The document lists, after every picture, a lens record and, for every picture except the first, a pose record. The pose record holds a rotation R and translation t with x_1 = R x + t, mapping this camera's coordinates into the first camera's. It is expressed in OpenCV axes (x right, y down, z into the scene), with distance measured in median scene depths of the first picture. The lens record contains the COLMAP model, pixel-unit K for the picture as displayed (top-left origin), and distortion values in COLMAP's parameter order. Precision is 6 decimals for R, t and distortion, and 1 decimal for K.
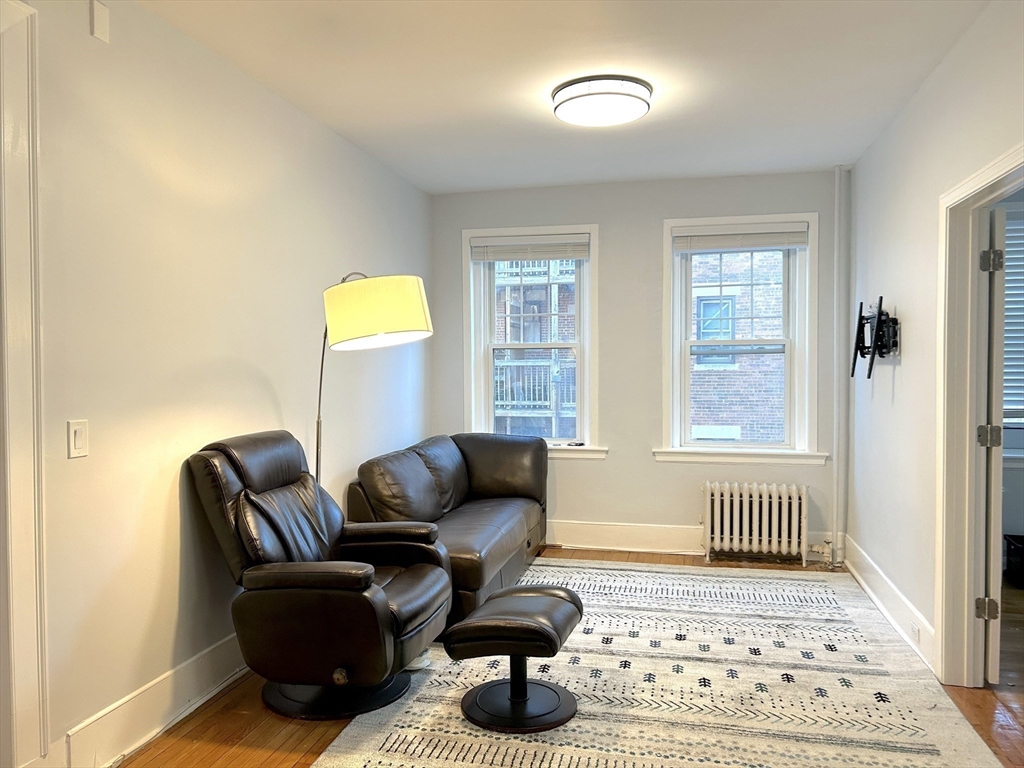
lens RADIAL K [[776.5, 0, 509.7], [0, 776.5, 384.9], [0, 0, 1]] dist [0.066354, -0.062635]
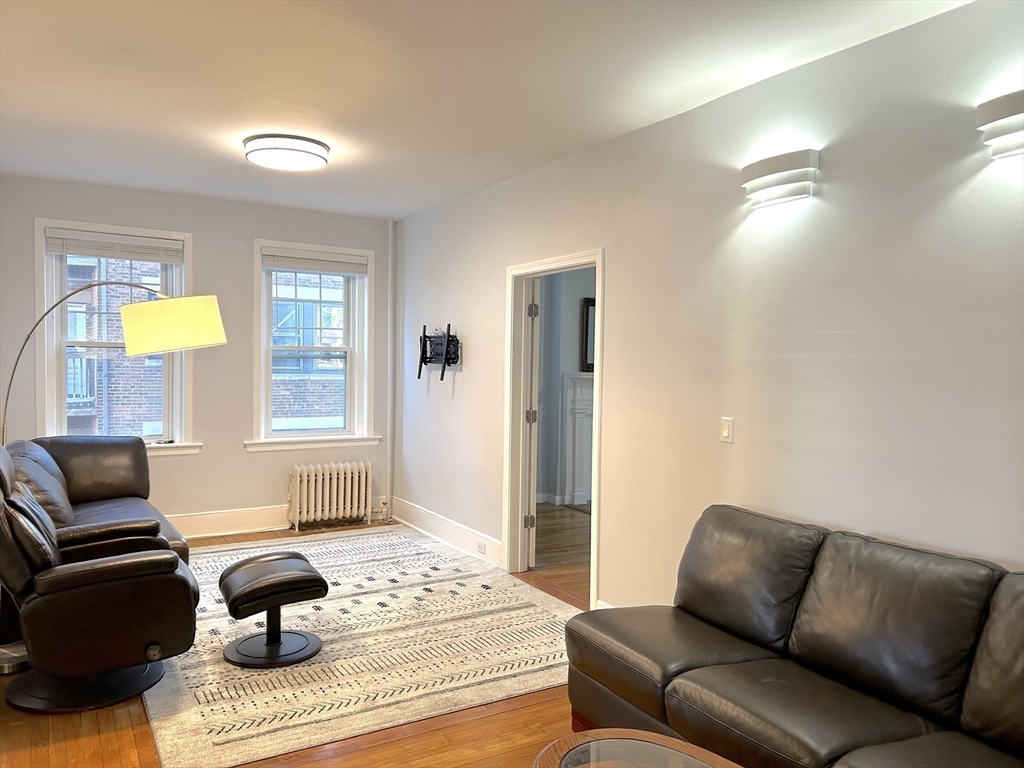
lens RADIAL K [[776.5, 0, 509.7], [0, 776.5, 384.9], [0, 0, 1]] dist [0.066354, -0.062635]
pose [[0.720525, -0.006840, 0.693395, -0.474293], [0.000254, 0.999954, 0.009600, -0.014945], [-0.693428, -0.006741, 0.720494, -0.116989]]
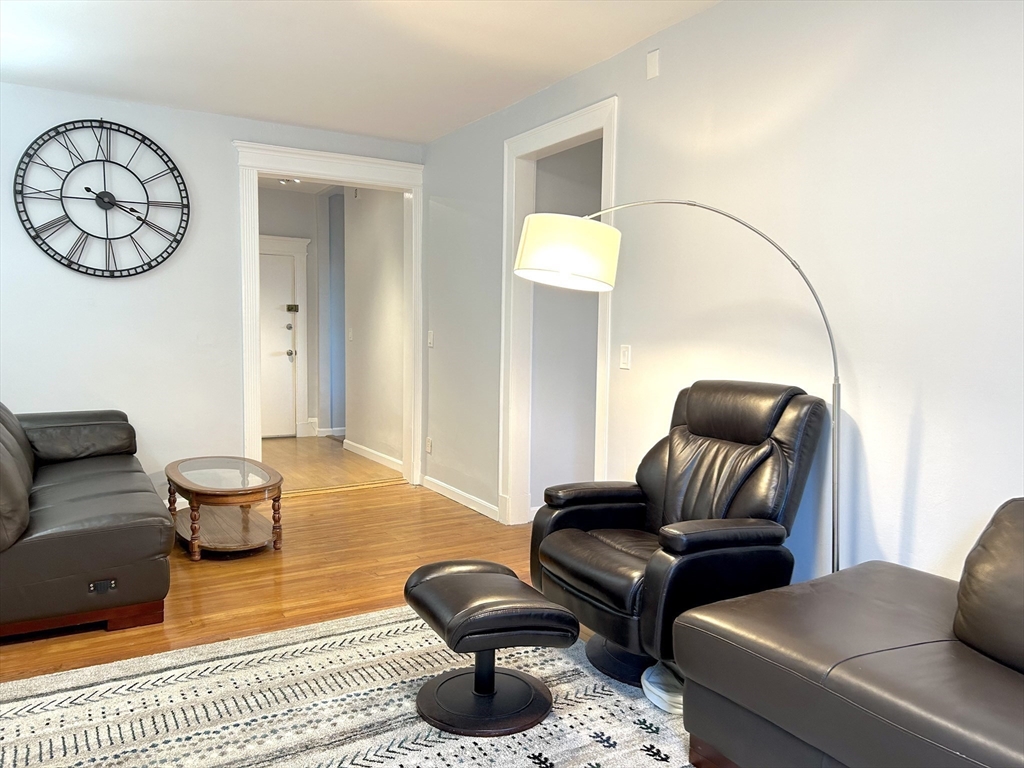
lens RADIAL K [[776.5, 0, 509.7], [0, 776.5, 384.9], [0, 0, 1]] dist [0.066354, -0.062635]
pose [[-0.721185, 0.049282, -0.690987, 0.467270], [-0.031167, 0.994148, 0.103433, -0.017770], [0.692041, 0.096130, -0.715429, 1.323063]]
